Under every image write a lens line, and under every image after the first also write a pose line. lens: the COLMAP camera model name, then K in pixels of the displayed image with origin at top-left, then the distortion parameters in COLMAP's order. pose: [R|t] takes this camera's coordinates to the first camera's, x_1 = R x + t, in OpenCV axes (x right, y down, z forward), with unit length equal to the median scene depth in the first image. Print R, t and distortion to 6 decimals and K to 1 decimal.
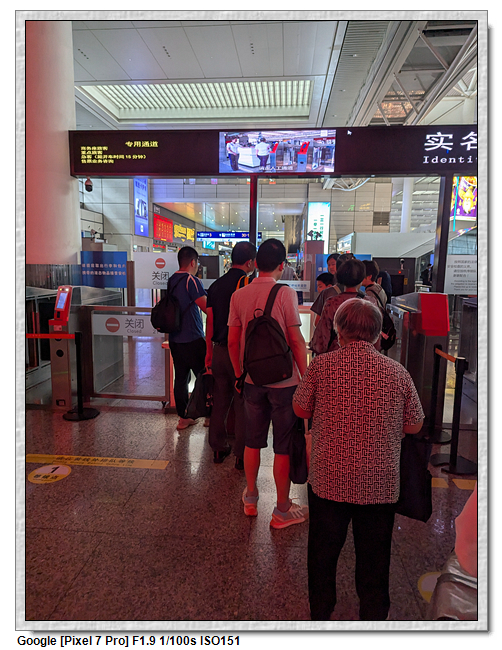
lens RADIAL K [[436.7, 0, 247.3], [0, 436.7, 327.1], [0, 0, 1]] dist [0.032669, -0.011379]
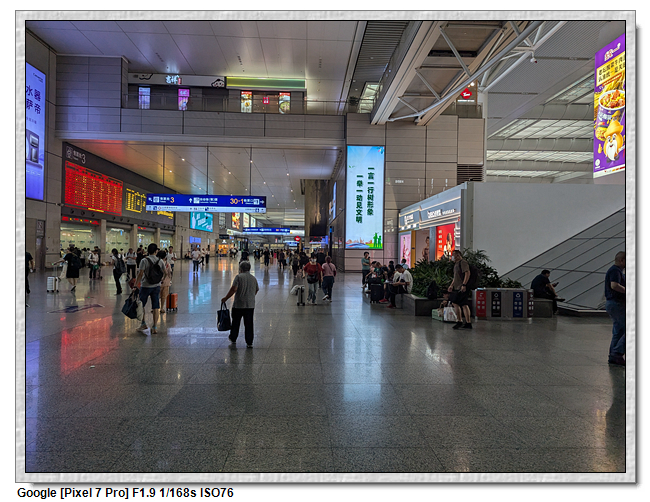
lens RADIAL K [[436.7, 0, 322.5], [0, 436.7, 247.9], [0, 0, 1]] dist [0.032669, -0.011379]
pose [[0.993765, -0.000010, 0.111493, 0.044088], [0.016358, 0.989191, -0.145715, -0.070053], [-0.110286, 0.146630, 0.983024, 0.461761]]
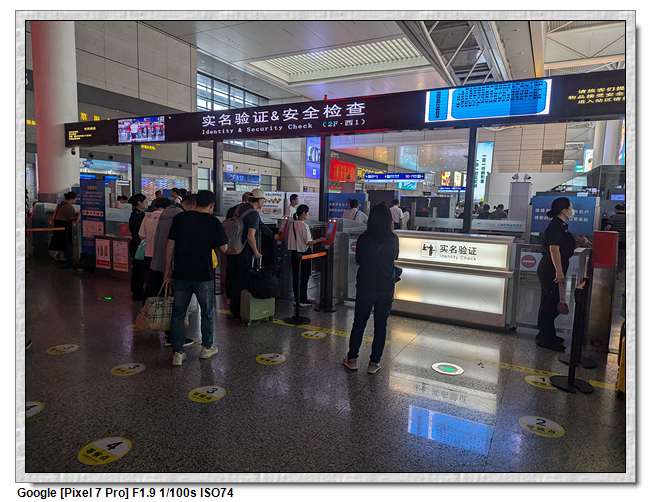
lens RADIAL K [[436.7, 0, 326.6], [0, 436.7, 250.1], [0, 0, 1]] dist [0.032669, -0.011379]
pose [[0.927610, 0.051185, -0.370027, 0.219733], [-0.066181, 0.997417, -0.027936, 0.011041], [0.367641, 0.050402, 0.928601, -0.048992]]
